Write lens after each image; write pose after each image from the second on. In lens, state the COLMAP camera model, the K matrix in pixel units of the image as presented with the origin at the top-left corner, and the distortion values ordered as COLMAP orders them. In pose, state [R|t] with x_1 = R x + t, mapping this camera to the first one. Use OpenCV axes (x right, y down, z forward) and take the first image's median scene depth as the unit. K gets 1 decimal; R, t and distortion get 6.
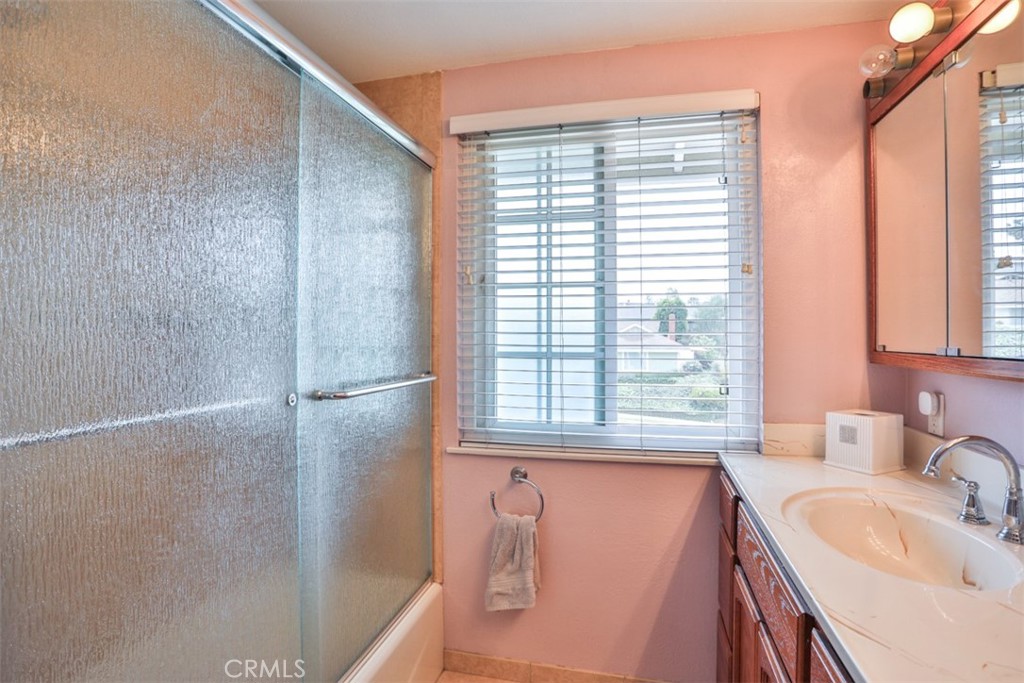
lens RADIAL K [[524.1, 0, 509.3], [0, 524.1, 340.2], [0, 0, 1]] dist [-0.086257, 0.040833]
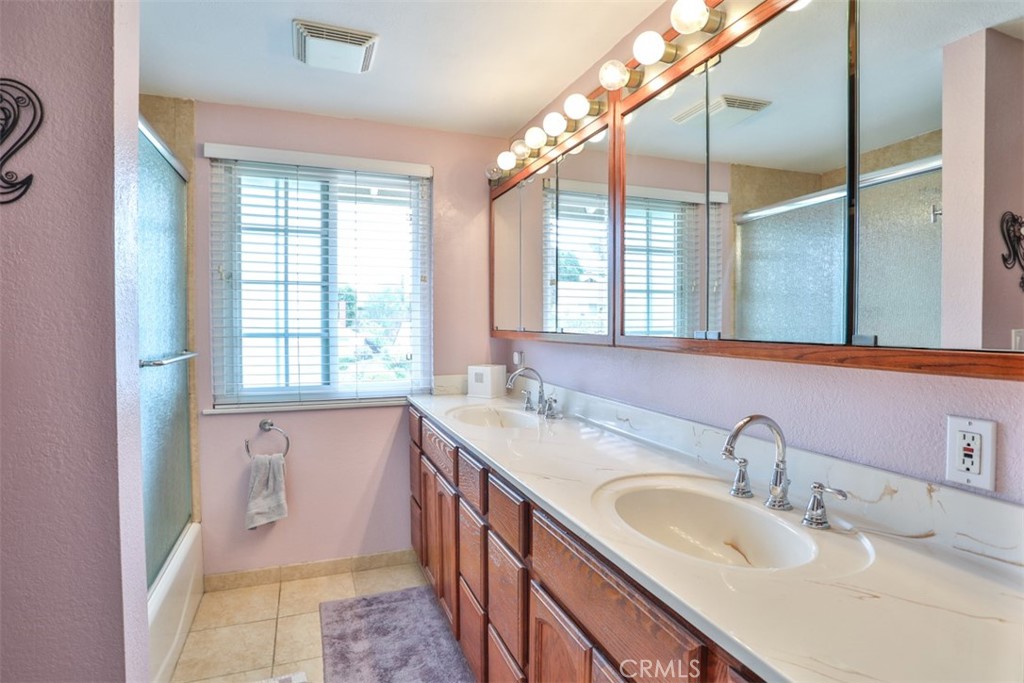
lens RADIAL K [[524.1, 0, 509.3], [0, 524.1, 340.2], [0, 0, 1]] dist [-0.086257, 0.040833]
pose [[0.815621, -0.015916, 0.578368, -0.230000], [0.000580, 0.999644, 0.026691, 0.006858], [-0.578586, -0.021434, 0.815339, -0.419704]]
